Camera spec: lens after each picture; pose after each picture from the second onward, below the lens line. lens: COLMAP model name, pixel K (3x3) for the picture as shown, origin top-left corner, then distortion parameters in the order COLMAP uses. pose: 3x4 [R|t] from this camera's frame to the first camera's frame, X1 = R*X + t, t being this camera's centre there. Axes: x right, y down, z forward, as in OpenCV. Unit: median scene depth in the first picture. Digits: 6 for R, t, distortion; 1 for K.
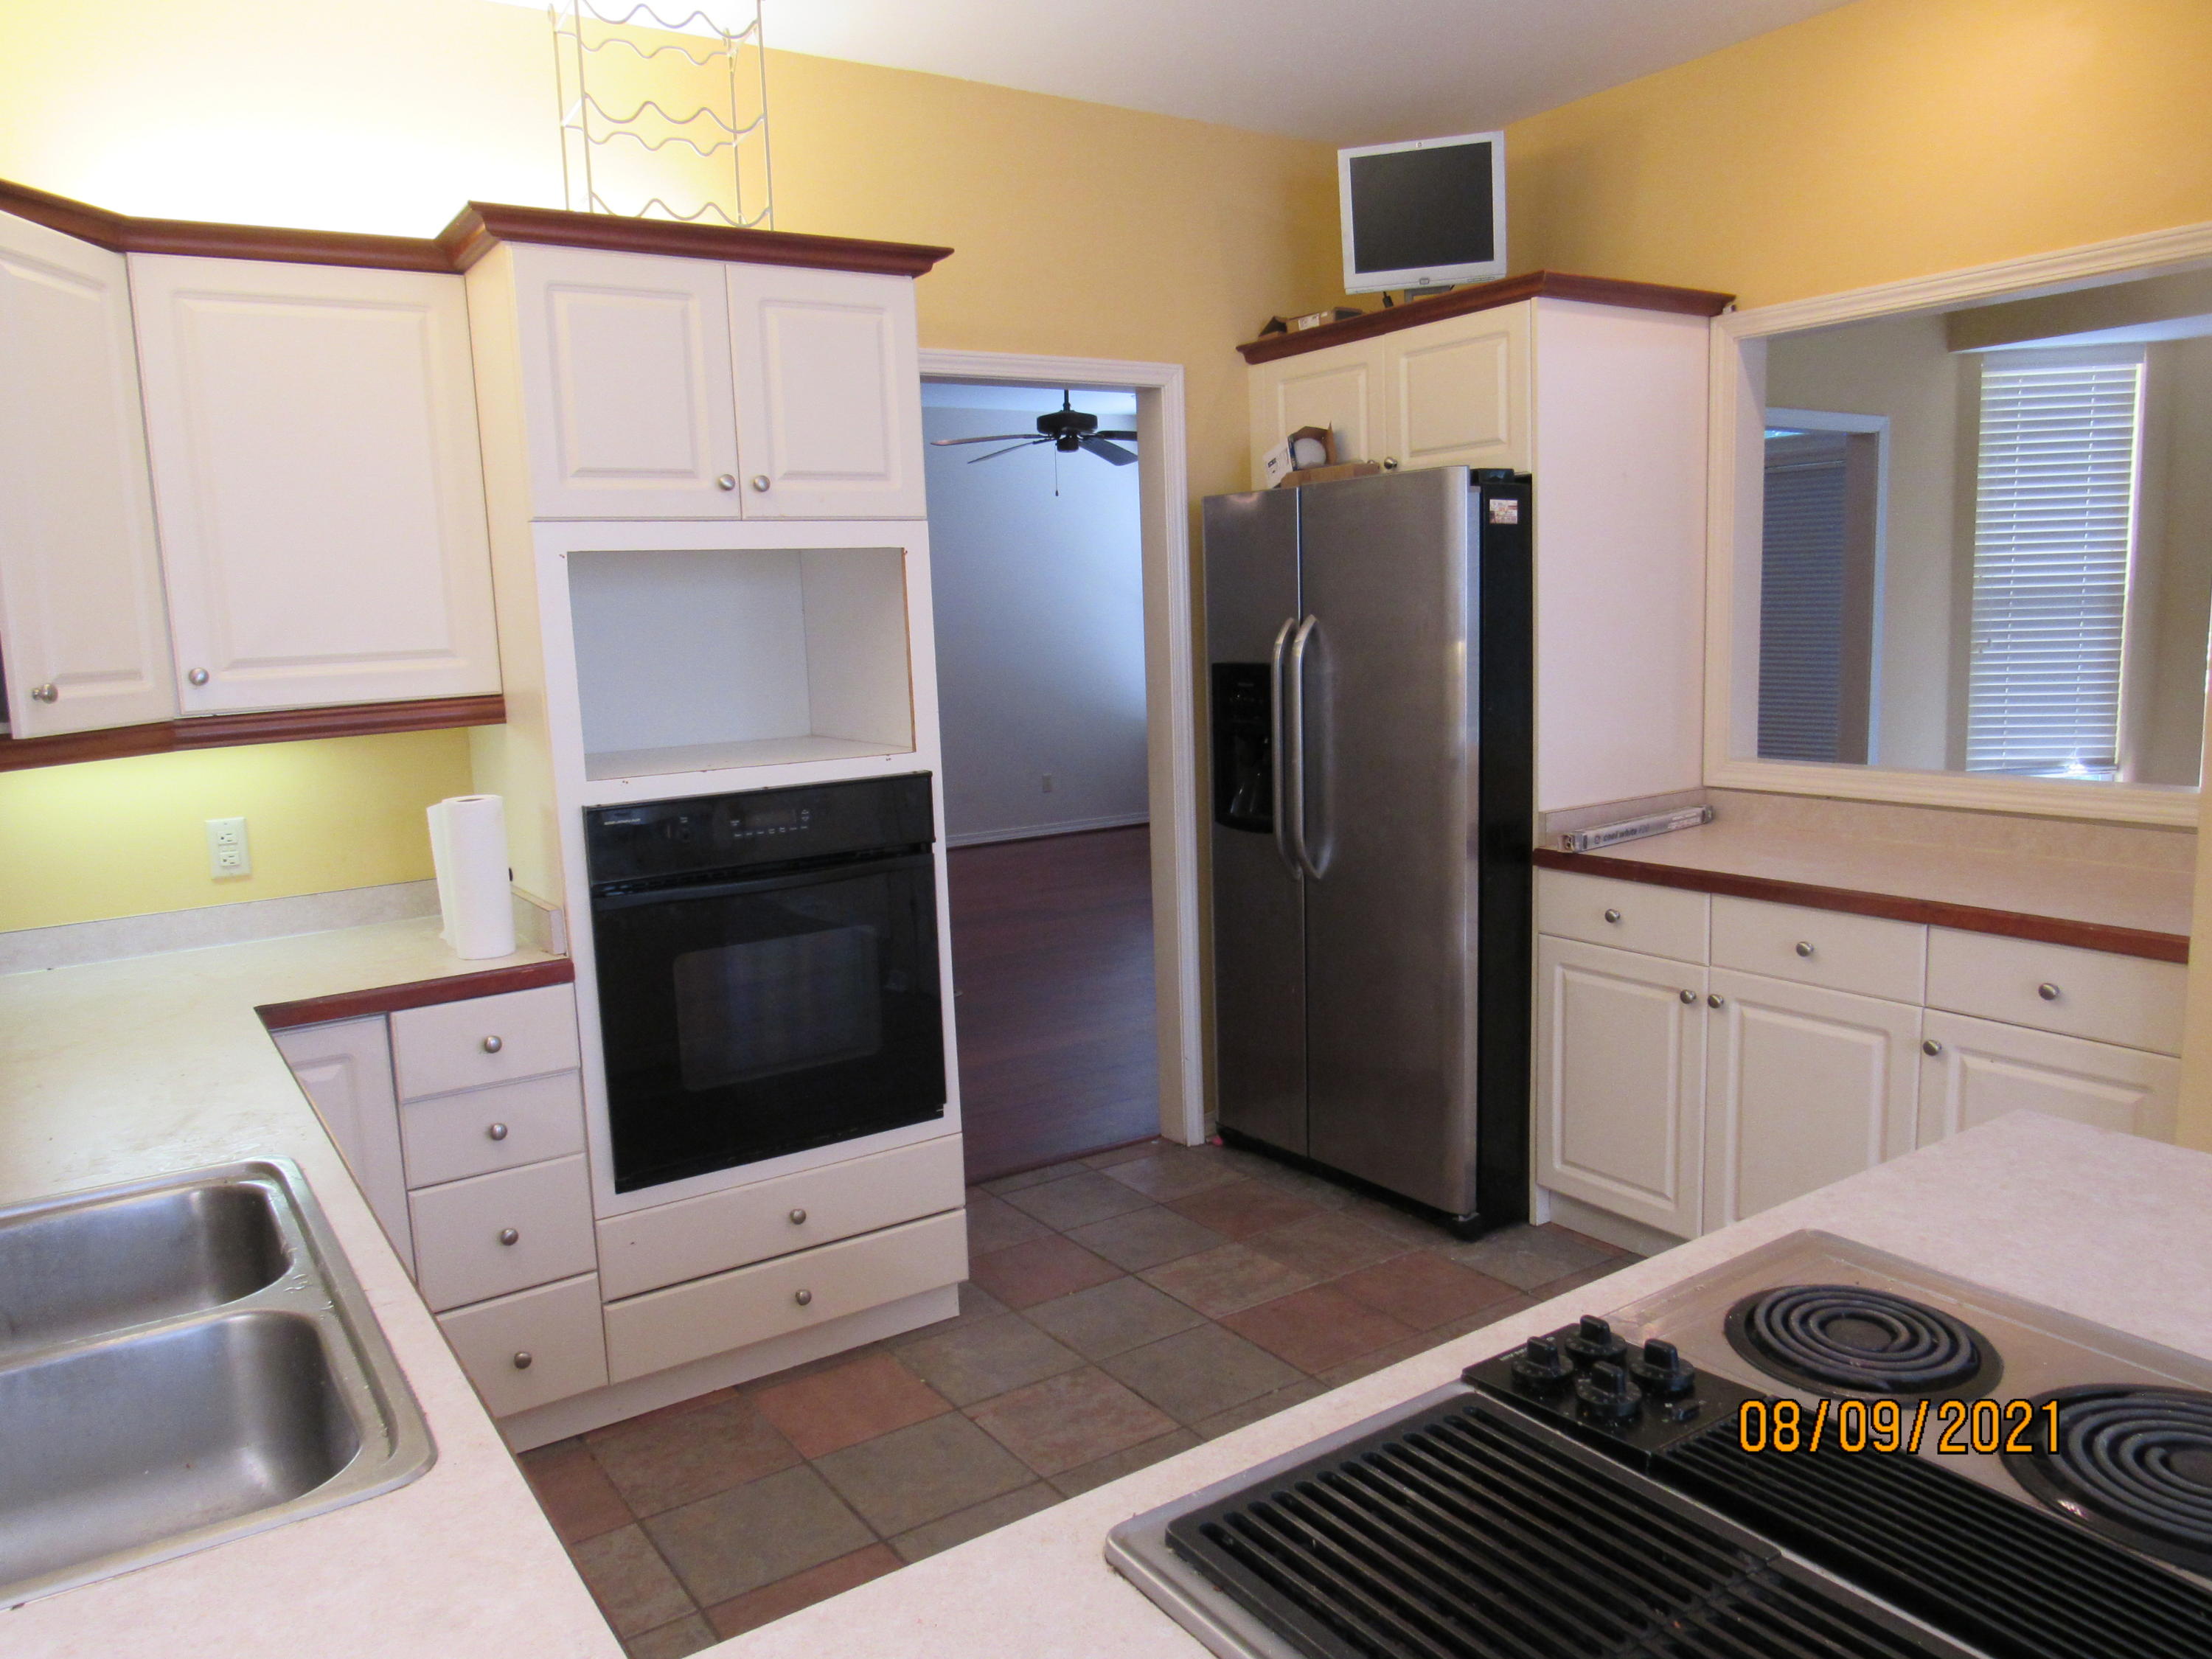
lens RADIAL K [[1574.9, 0, 1104.8], [0, 1574.9, 831.9], [0, 0, 1]] dist [-0.026643, 0.005233]
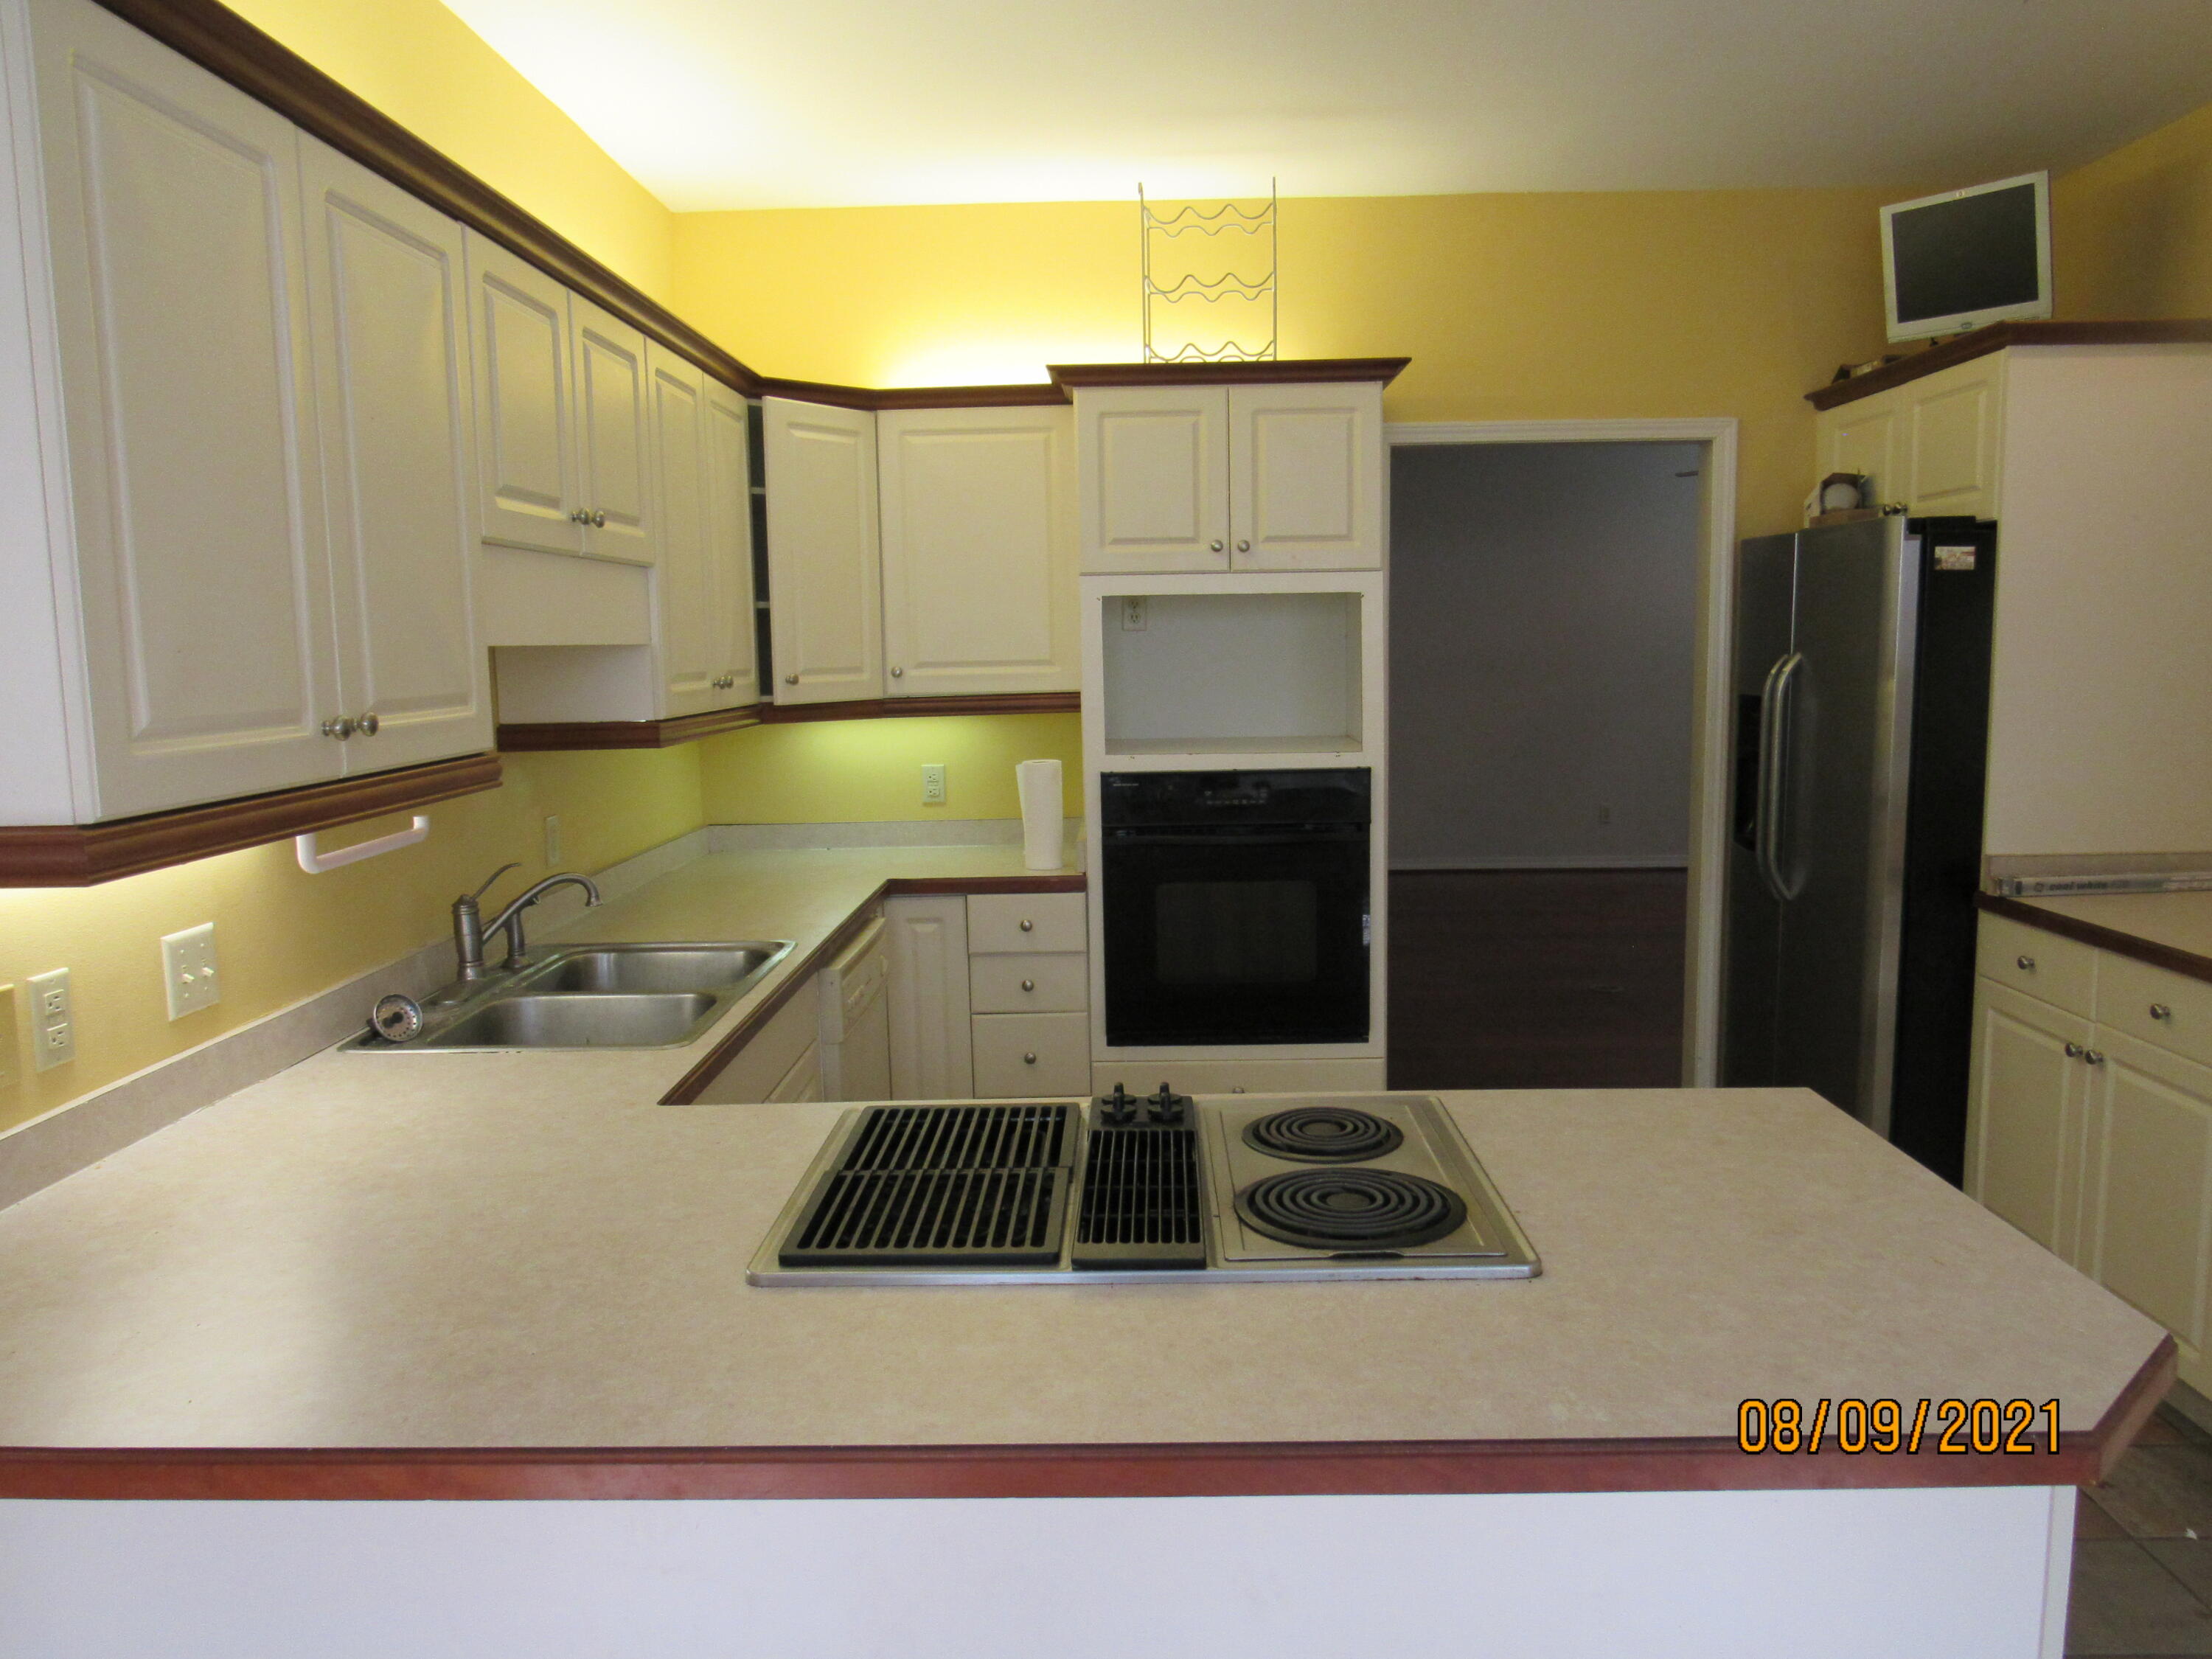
lens RADIAL K [[1574.9, 0, 1106.5], [0, 1574.9, 831.7], [0, 0, 1]] dist [-0.026643, 0.005233]
pose [[0.819024, 0.093633, -0.566068, 0.443533], [-0.094875, 0.995114, 0.027330, -0.001391], [0.565861, 0.031322, 0.823906, -0.168857]]
